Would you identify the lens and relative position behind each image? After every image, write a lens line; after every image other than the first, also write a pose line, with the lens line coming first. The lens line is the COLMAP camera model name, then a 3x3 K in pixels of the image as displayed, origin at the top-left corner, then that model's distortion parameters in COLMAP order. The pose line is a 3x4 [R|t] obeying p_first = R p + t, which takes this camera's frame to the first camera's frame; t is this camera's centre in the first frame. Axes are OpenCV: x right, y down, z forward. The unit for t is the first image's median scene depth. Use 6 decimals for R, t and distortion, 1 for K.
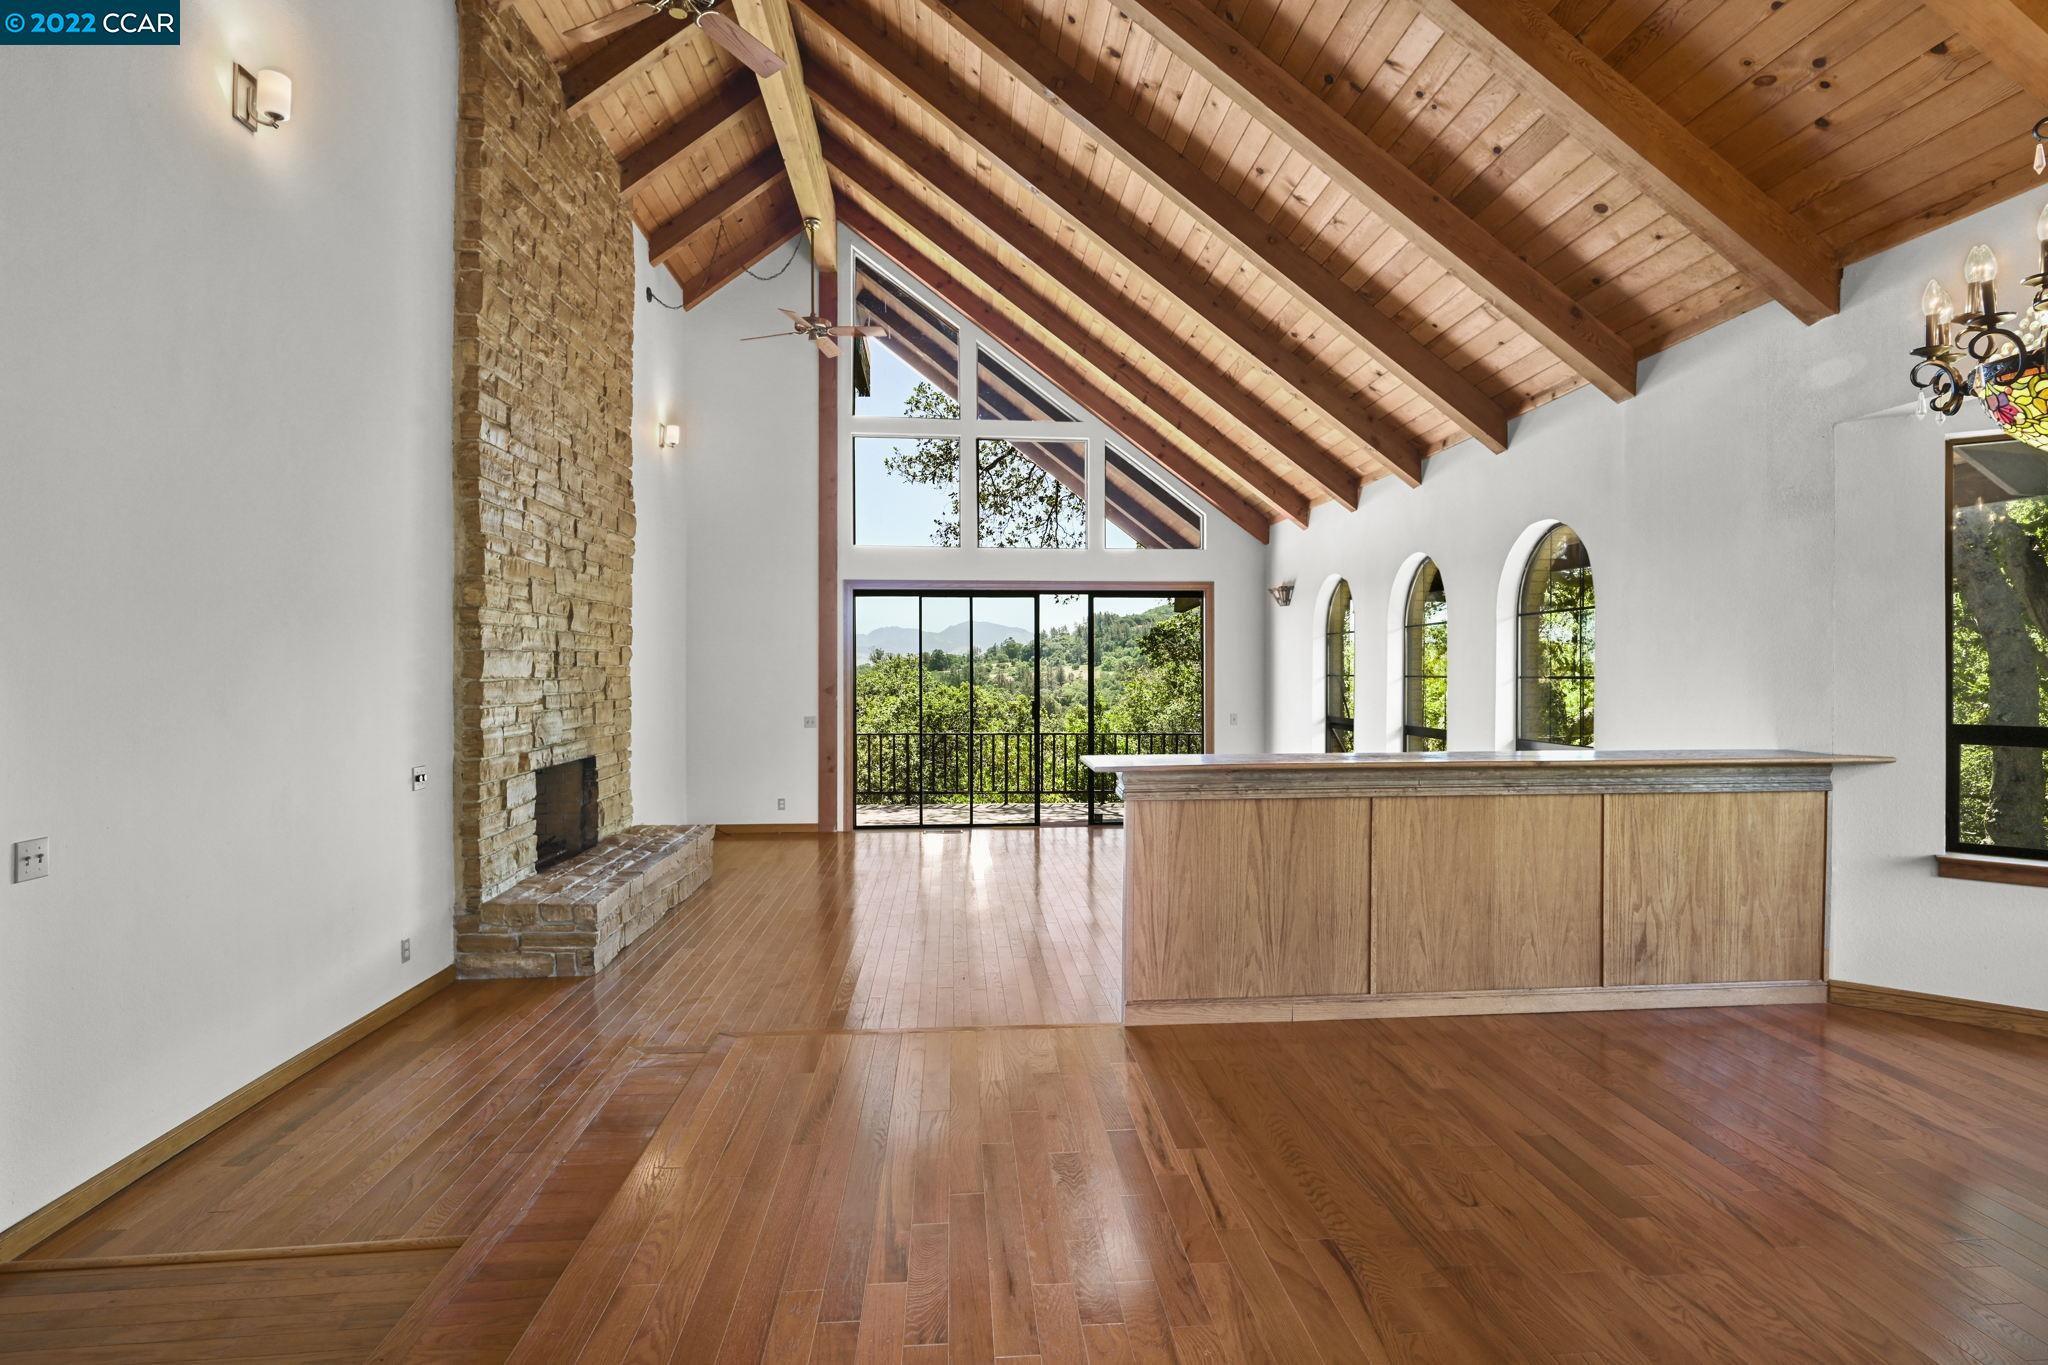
lens RADIAL K [[1033.3, 0, 1033.7], [0, 1033.3, 685.2], [0, 0, 1]] dist [-0.014731, 0.001768]
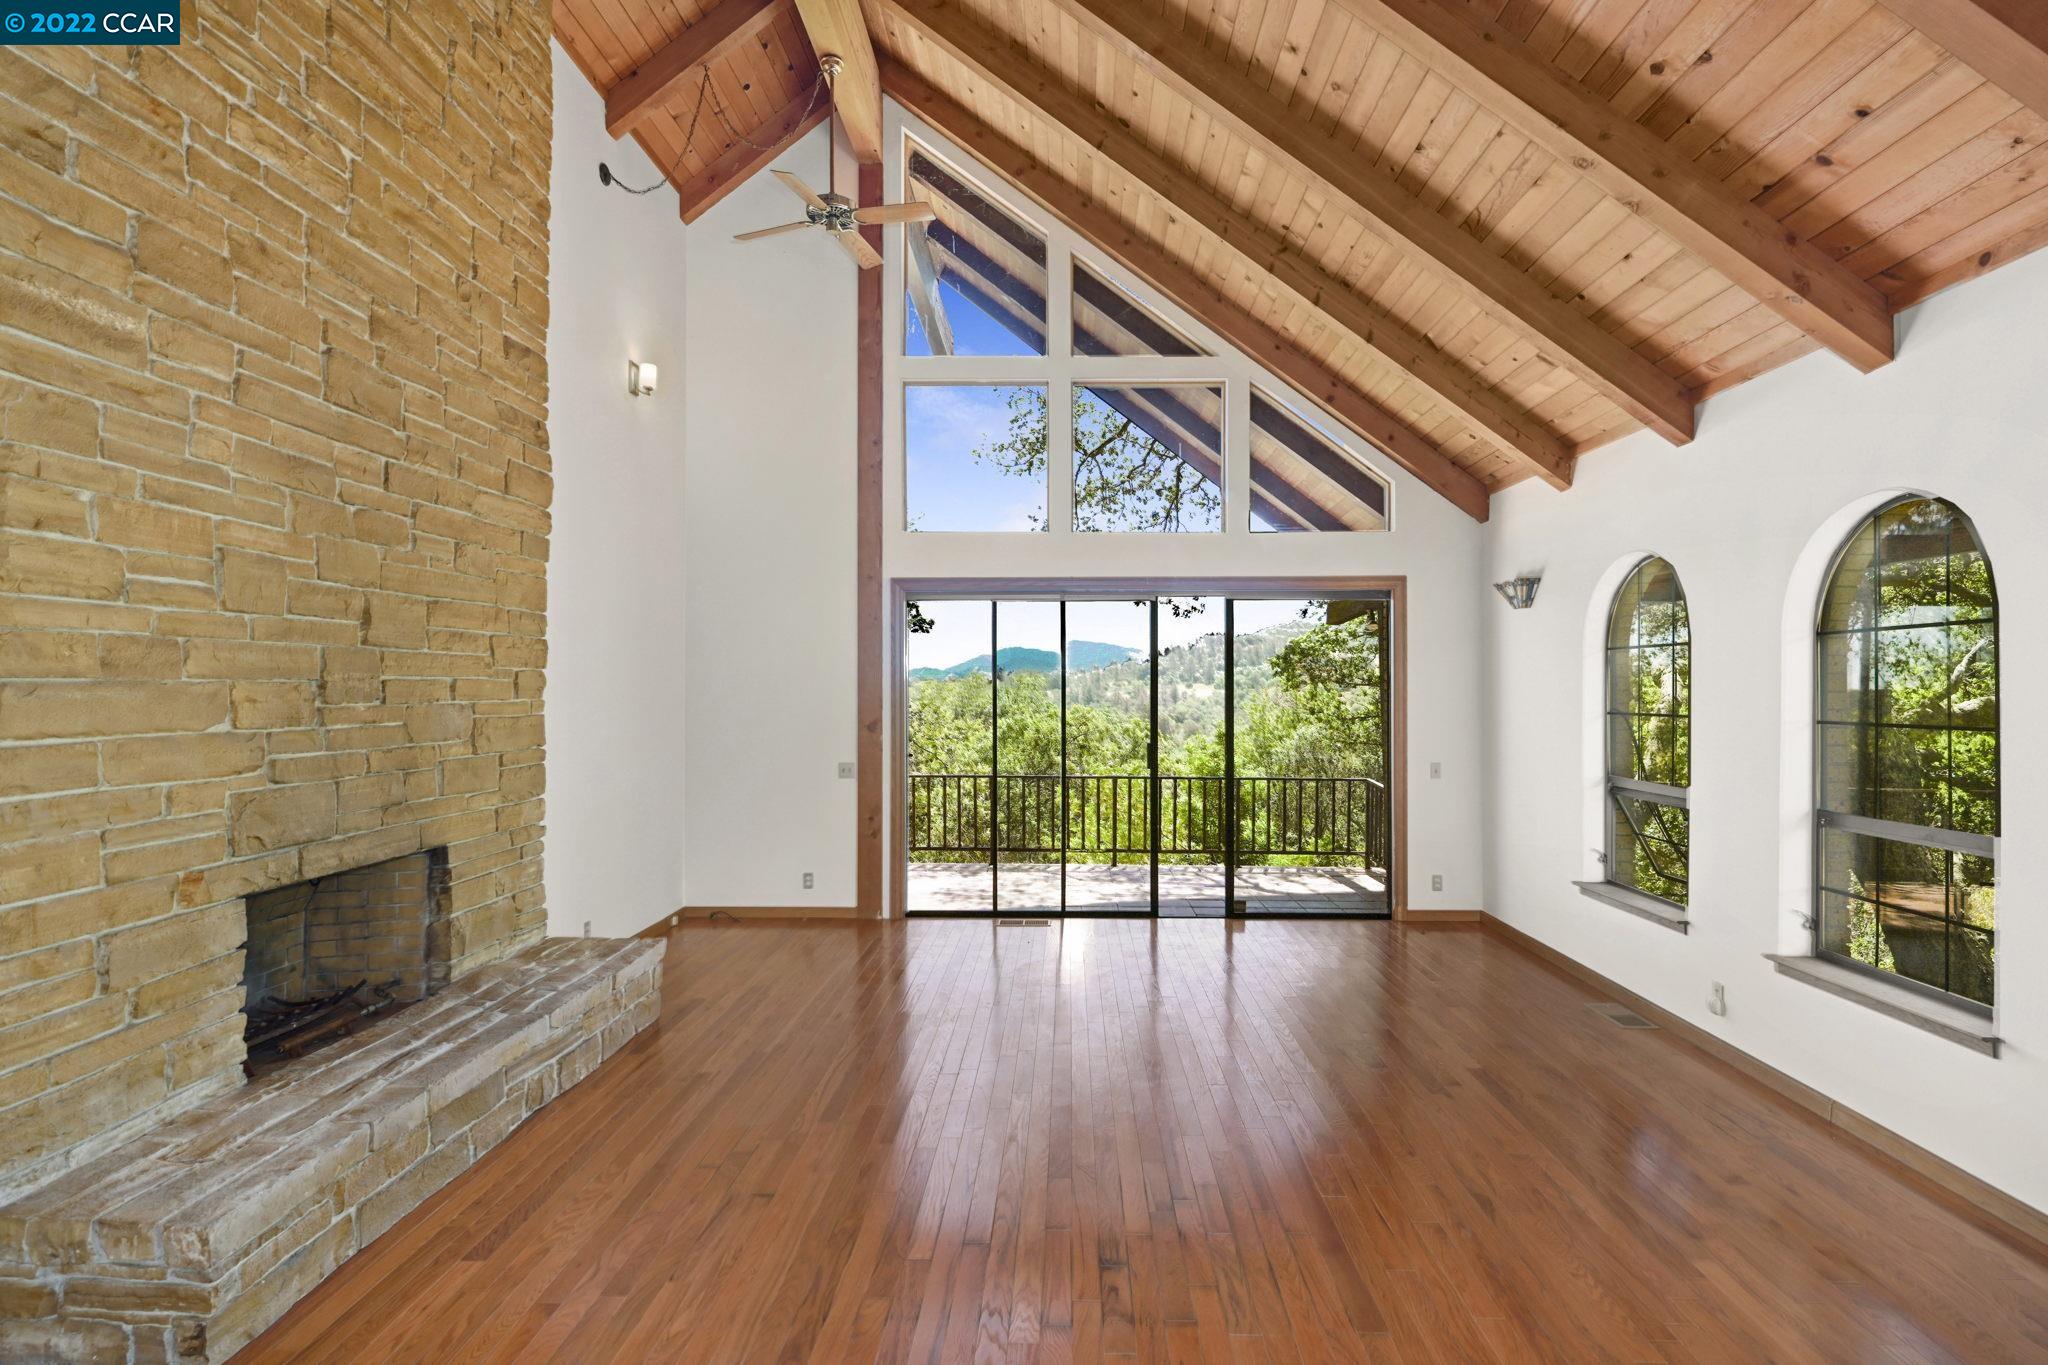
lens RADIAL K [[1033.3, 0, 1028.9], [0, 1033.3, 697.5], [0, 0, 1]] dist [-0.014731, 0.001768]
pose [[0.993369, 0.001207, -0.114965, -0.000948], [-0.002059, 0.999971, -0.007292, -0.011385], [0.114953, 0.007480, 0.993343, 0.271776]]
